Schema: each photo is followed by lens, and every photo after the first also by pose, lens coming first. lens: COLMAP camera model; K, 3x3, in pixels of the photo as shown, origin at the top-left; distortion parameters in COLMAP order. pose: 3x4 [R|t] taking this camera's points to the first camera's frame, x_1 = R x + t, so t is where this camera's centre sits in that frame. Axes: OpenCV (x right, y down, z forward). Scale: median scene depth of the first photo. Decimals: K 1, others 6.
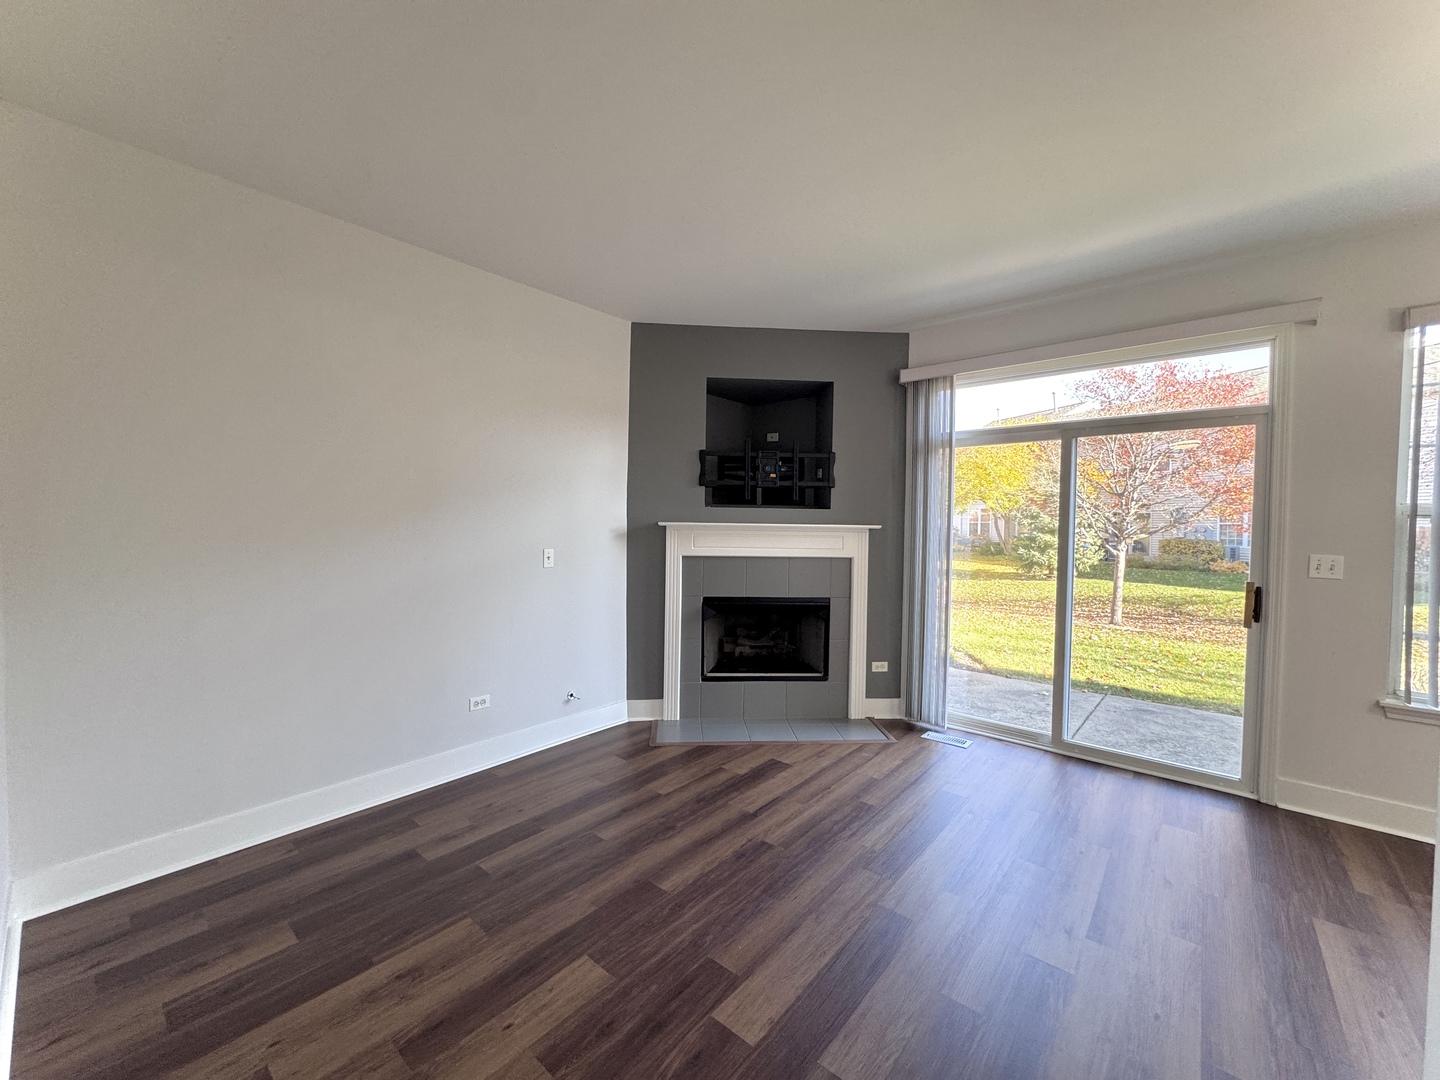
lens RADIAL K [[575.6, 0, 720.0], [0, 575.6, 540.0], [0, 0, 1]] dist [0.000239, 0.000131]
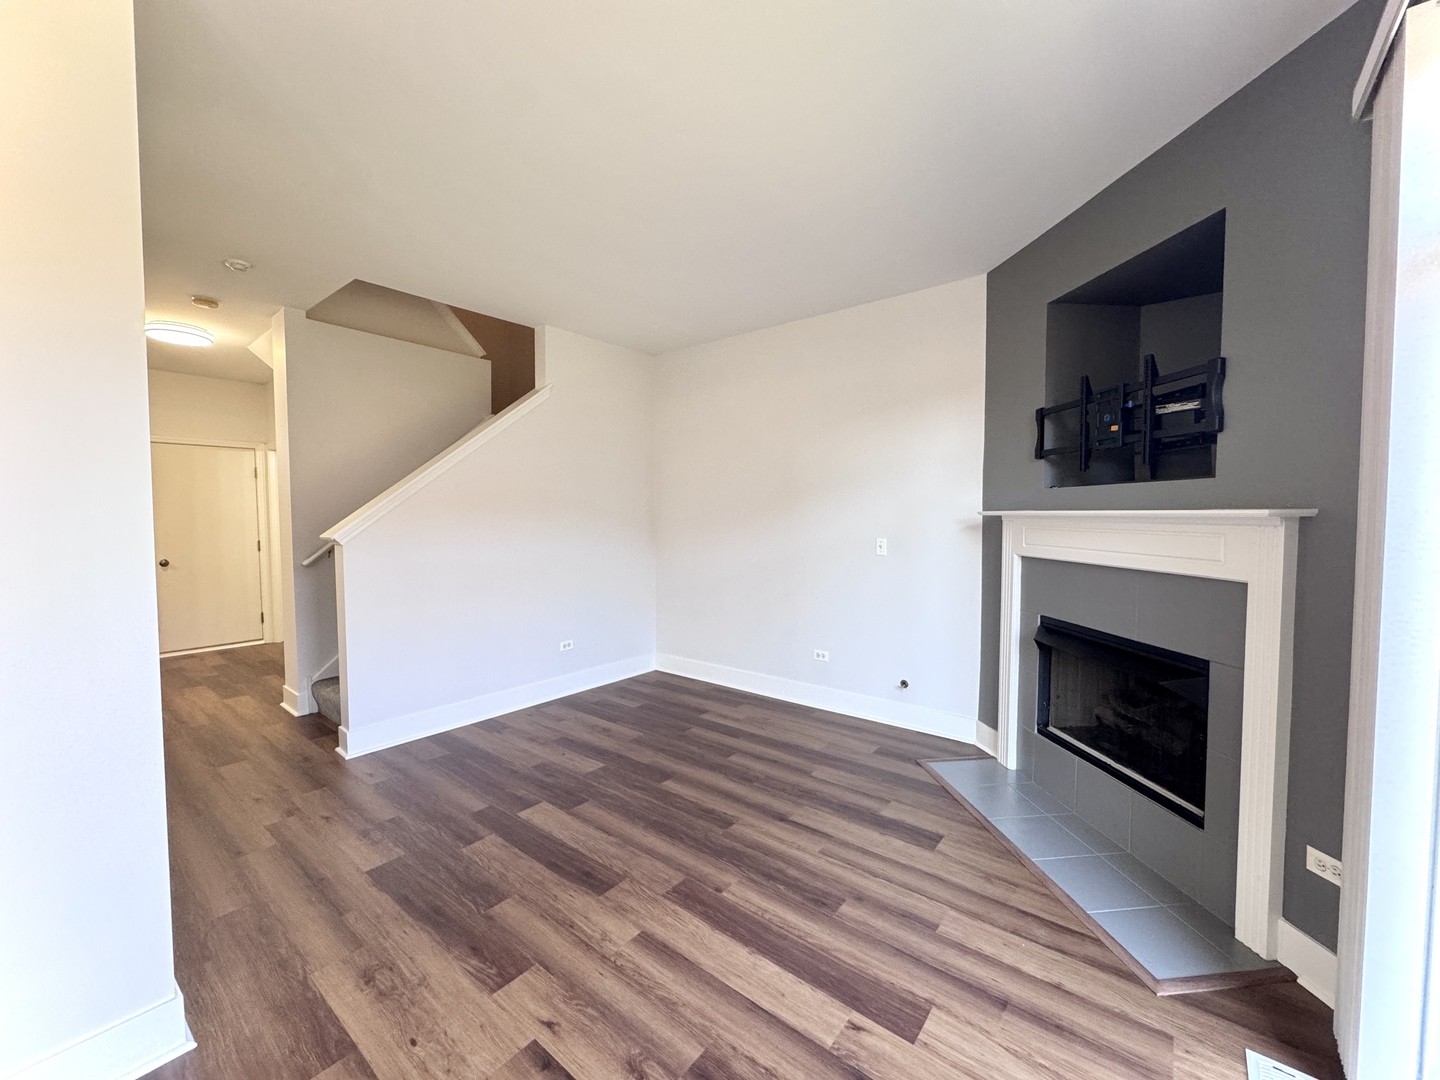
lens RADIAL K [[575.6, 0, 720.0], [0, 575.6, 540.0], [0, 0, 1]] dist [0.000239, 0.000131]
pose [[0.023800, 0.029989, -0.999267, 0.775100], [-0.025269, 0.999249, 0.029387, -0.005630], [0.999397, 0.024551, 0.024540, 0.674269]]
